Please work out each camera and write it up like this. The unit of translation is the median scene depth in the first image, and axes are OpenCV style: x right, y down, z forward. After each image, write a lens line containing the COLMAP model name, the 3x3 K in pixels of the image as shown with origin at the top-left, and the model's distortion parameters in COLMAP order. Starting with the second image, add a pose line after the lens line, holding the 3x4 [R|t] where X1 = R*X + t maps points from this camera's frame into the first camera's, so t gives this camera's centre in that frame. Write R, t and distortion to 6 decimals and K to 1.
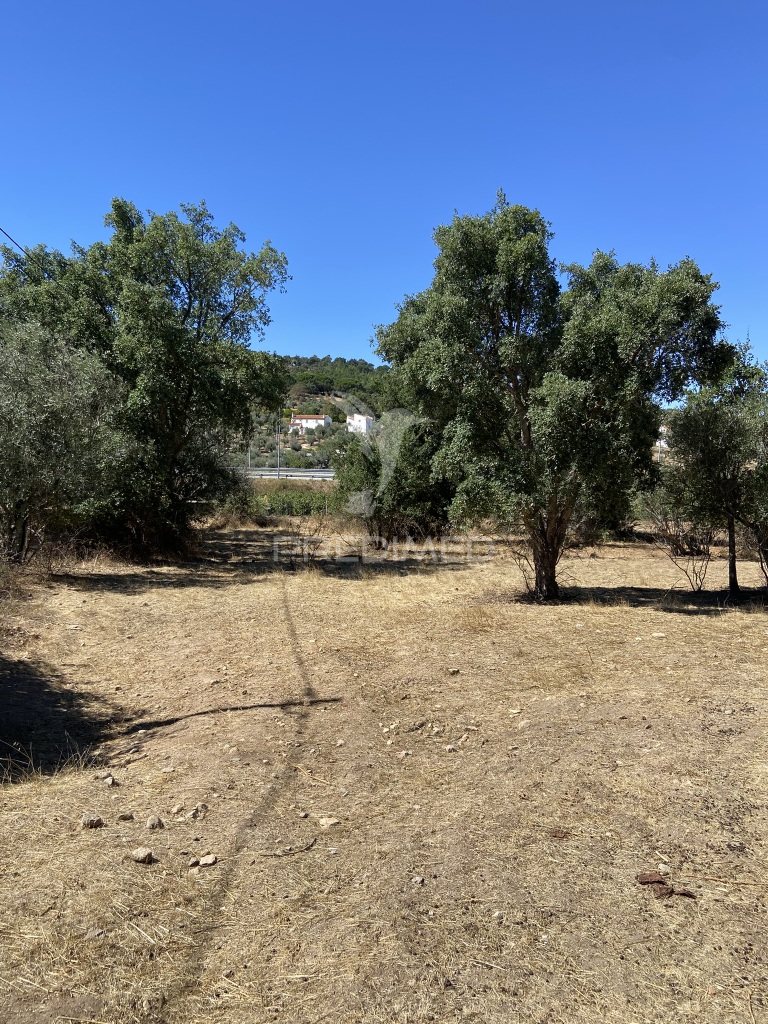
lens RADIAL K [[780.1, 0, 384.8], [0, 780.1, 485.8], [0, 0, 1]] dist [0.113237, -0.155075]
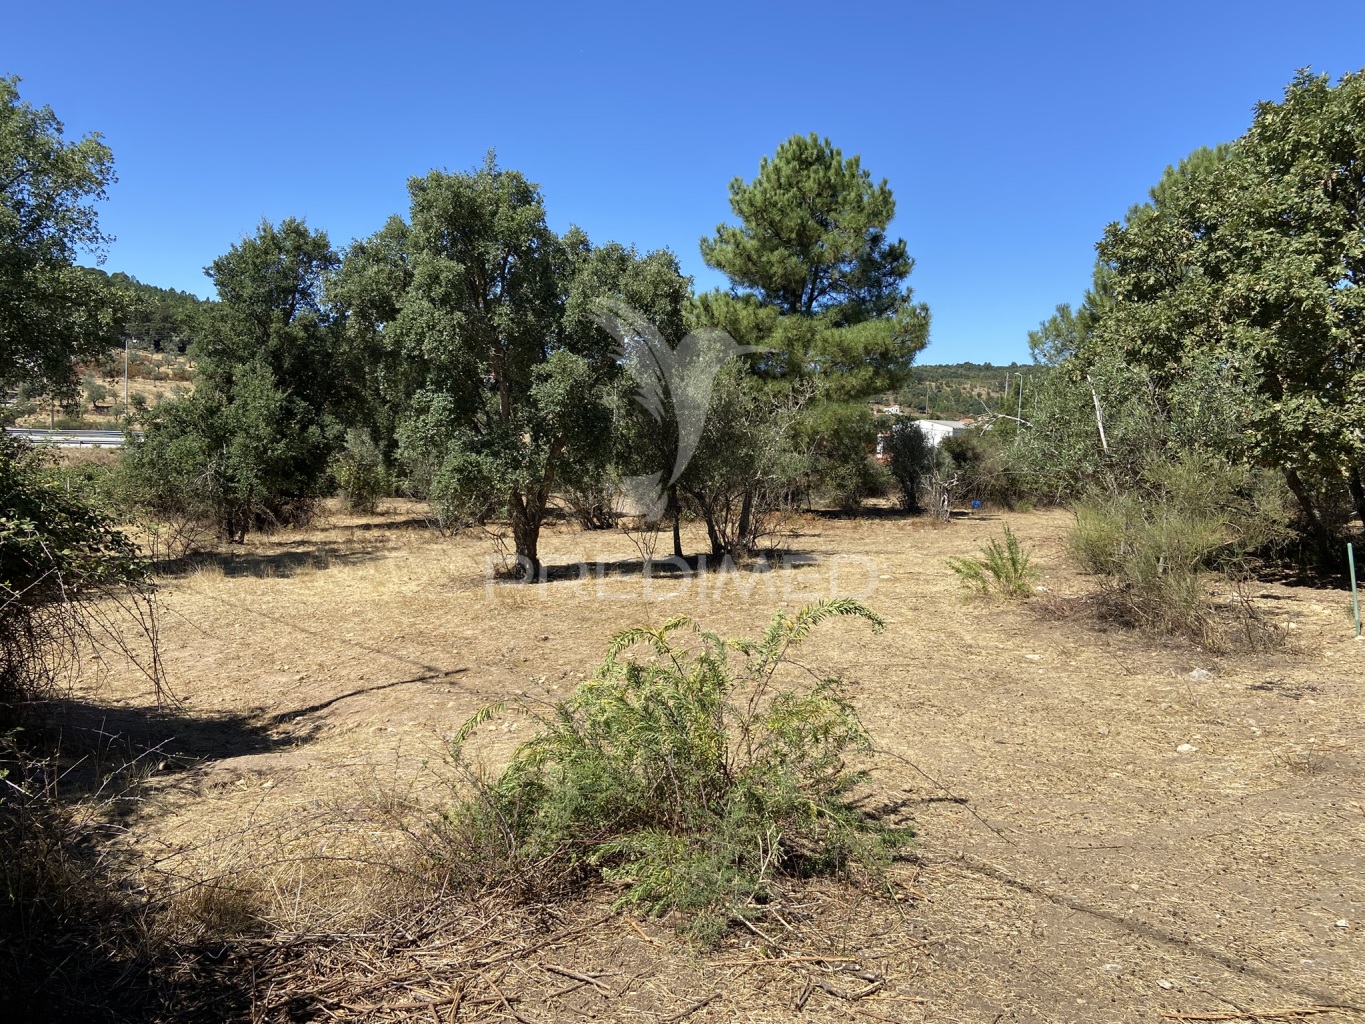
lens RADIAL K [[1033.8, 0, 677.6], [0, 1033.8, 501.8], [0, 0, 1]] dist [0.125783, -0.168852]
pose [[0.863363, -0.035589, 0.503326, -0.277574], [0.010515, 0.998562, 0.052568, -0.015047], [-0.504473, -0.040092, 0.862496, -0.193802]]
